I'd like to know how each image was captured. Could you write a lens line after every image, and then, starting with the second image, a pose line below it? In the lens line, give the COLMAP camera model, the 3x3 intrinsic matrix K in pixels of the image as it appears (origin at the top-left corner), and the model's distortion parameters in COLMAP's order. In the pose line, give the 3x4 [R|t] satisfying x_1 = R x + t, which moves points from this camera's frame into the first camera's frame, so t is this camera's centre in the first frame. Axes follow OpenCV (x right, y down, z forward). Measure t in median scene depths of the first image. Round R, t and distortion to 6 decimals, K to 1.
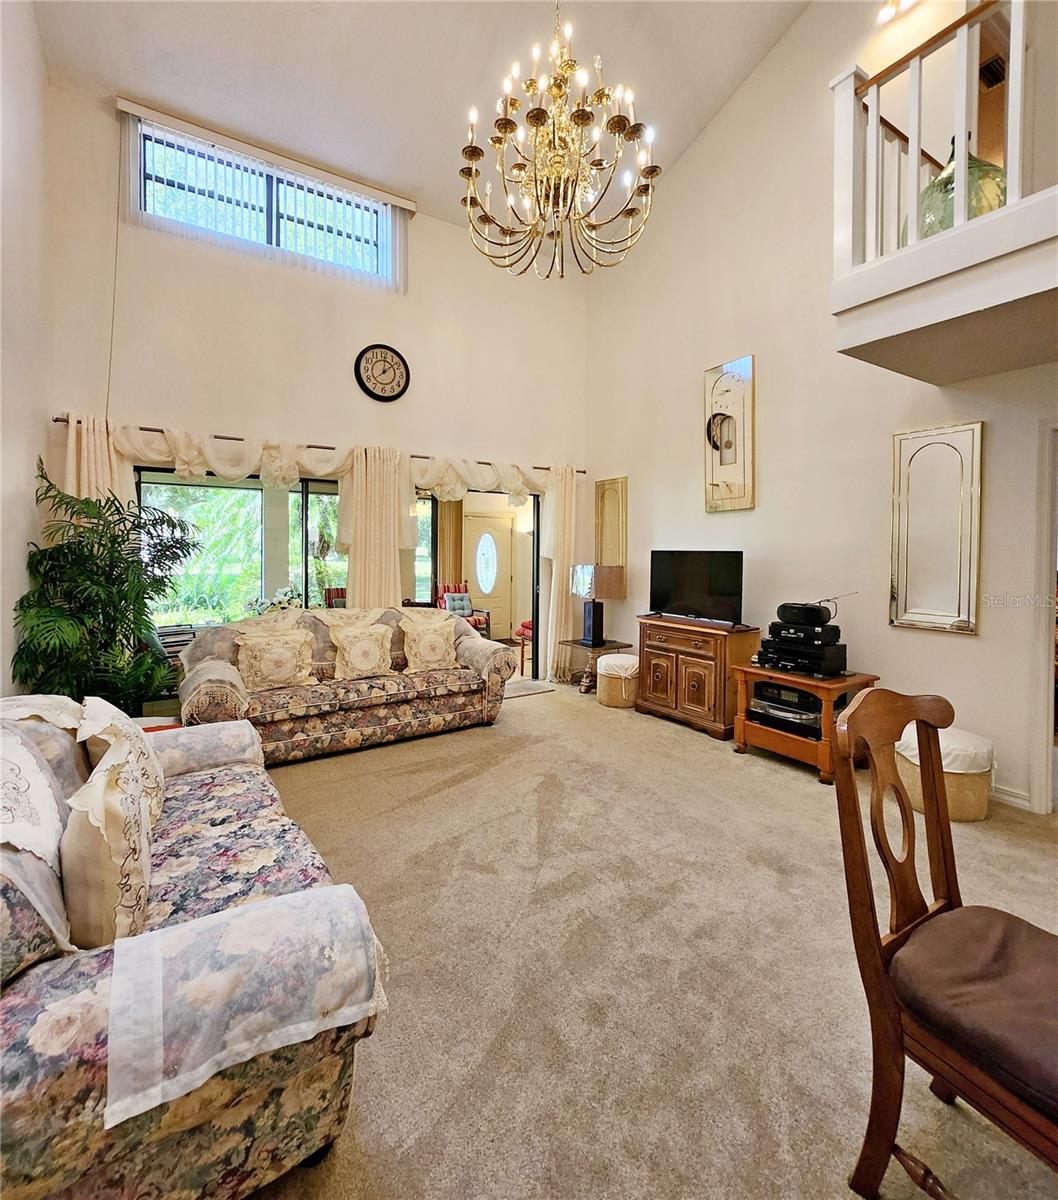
lens RADIAL K [[562.2, 0, 515.1], [0, 562.2, 554.6], [0, 0, 1]] dist [-0.001212, -0.001121]
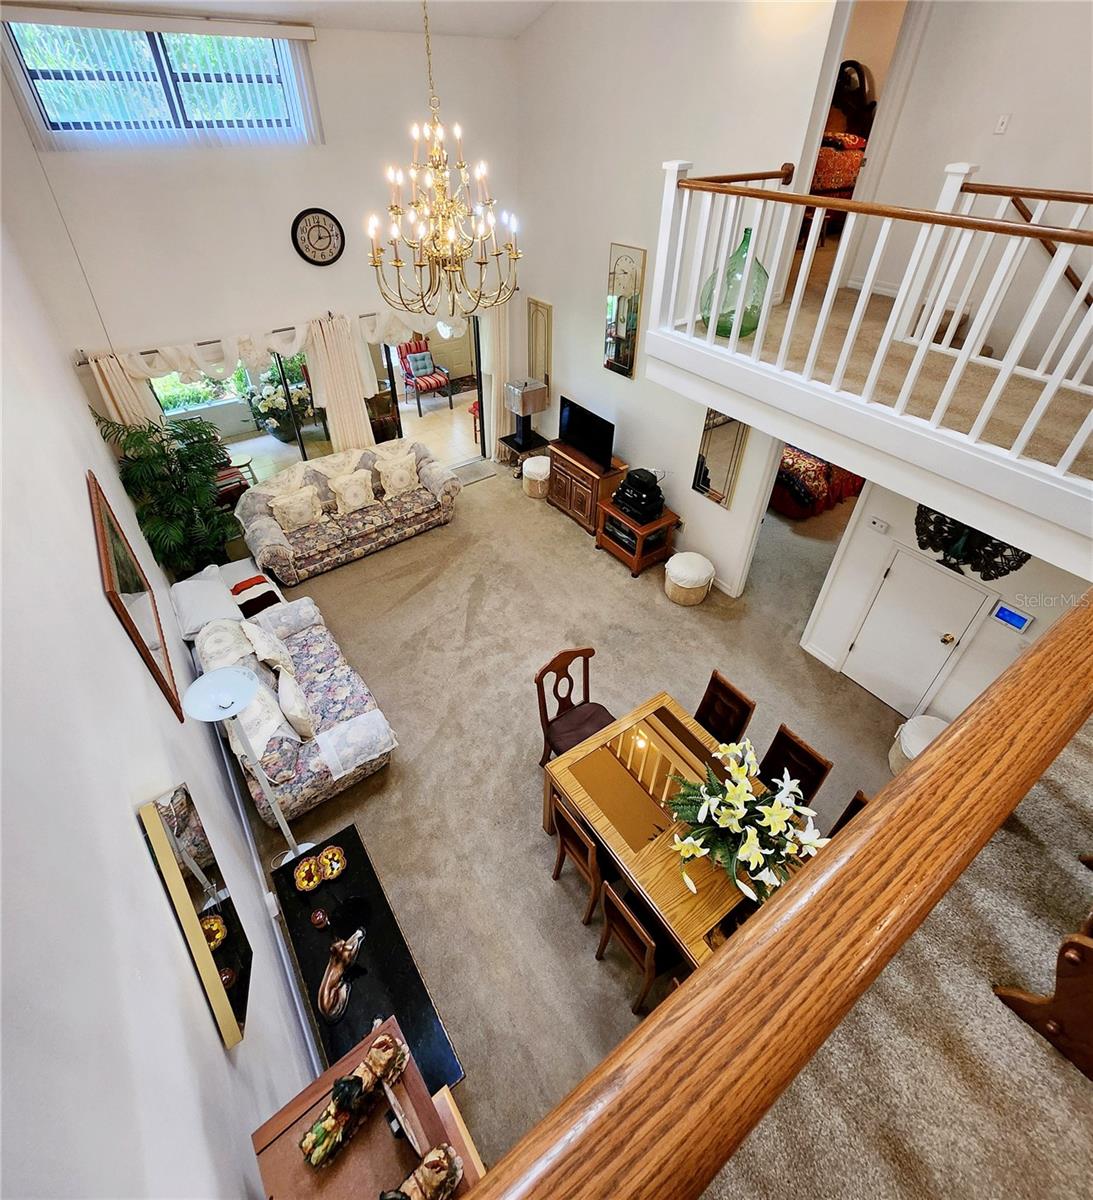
lens RADIAL K [[572.4, 0, 528.1], [0, 572.4, 544.2], [0, 0, 1]] dist [-0.002180, -0.000801]
pose [[0.998942, -0.034707, 0.030156, 0.152687], [0.009981, 0.803929, 0.594642, -0.681299], [-0.044882, -0.593712, 0.803425, -0.339158]]
